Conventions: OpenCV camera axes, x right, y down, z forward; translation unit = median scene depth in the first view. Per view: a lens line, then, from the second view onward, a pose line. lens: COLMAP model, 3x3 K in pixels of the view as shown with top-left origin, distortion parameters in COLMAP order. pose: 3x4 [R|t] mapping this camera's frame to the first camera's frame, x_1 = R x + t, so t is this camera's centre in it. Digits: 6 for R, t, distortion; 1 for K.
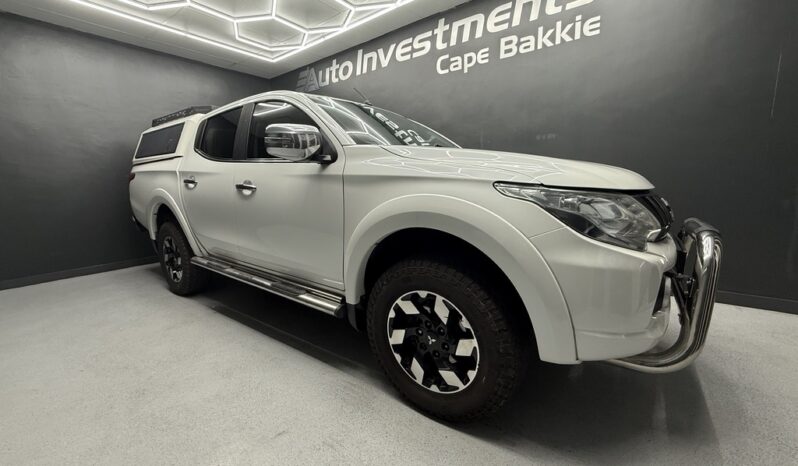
lens RADIAL K [[317.3, 0, 396.0], [0, 317.3, 230.4], [0, 0, 1]] dist [-0.001264, 0.000036]
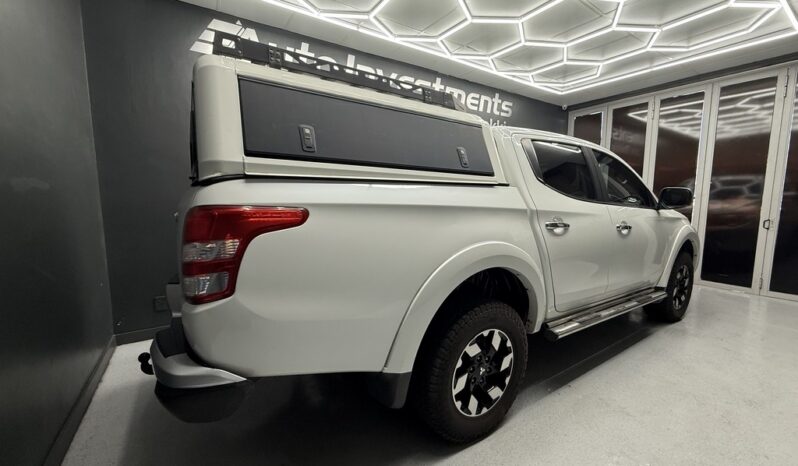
lens RADIAL K [[317.3, 0, 396.0], [0, 317.3, 230.4], [0, 0, 1]] dist [-0.001264, 0.000036]
pose [[0.342399, -0.069543, 0.936977, -1.169664], [0.128556, 0.991345, 0.026600, -0.167858], [-0.930718, 0.111346, 0.348376, 0.877789]]
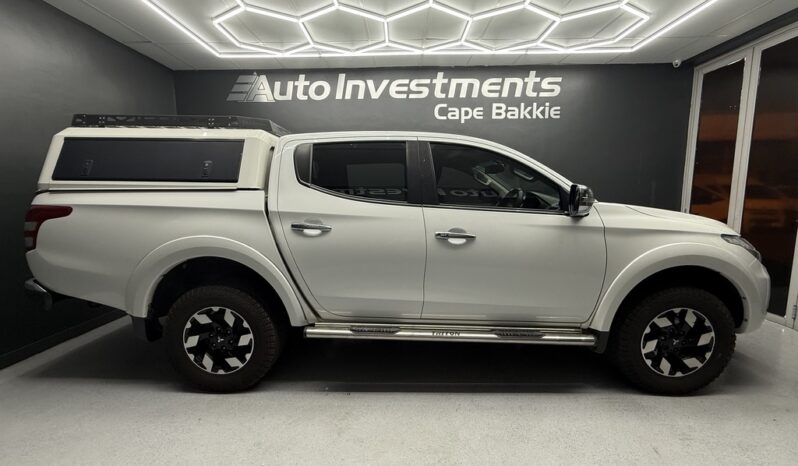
lens RADIAL K [[317.3, 0, 396.0], [0, 317.3, 230.4], [0, 0, 1]] dist [-0.001264, 0.000036]
pose [[0.810651, -0.040926, 0.584097, -0.741261], [0.070053, 0.997168, -0.027355, -0.089169], [-0.581324, 0.063094, 0.811223, 0.225939]]
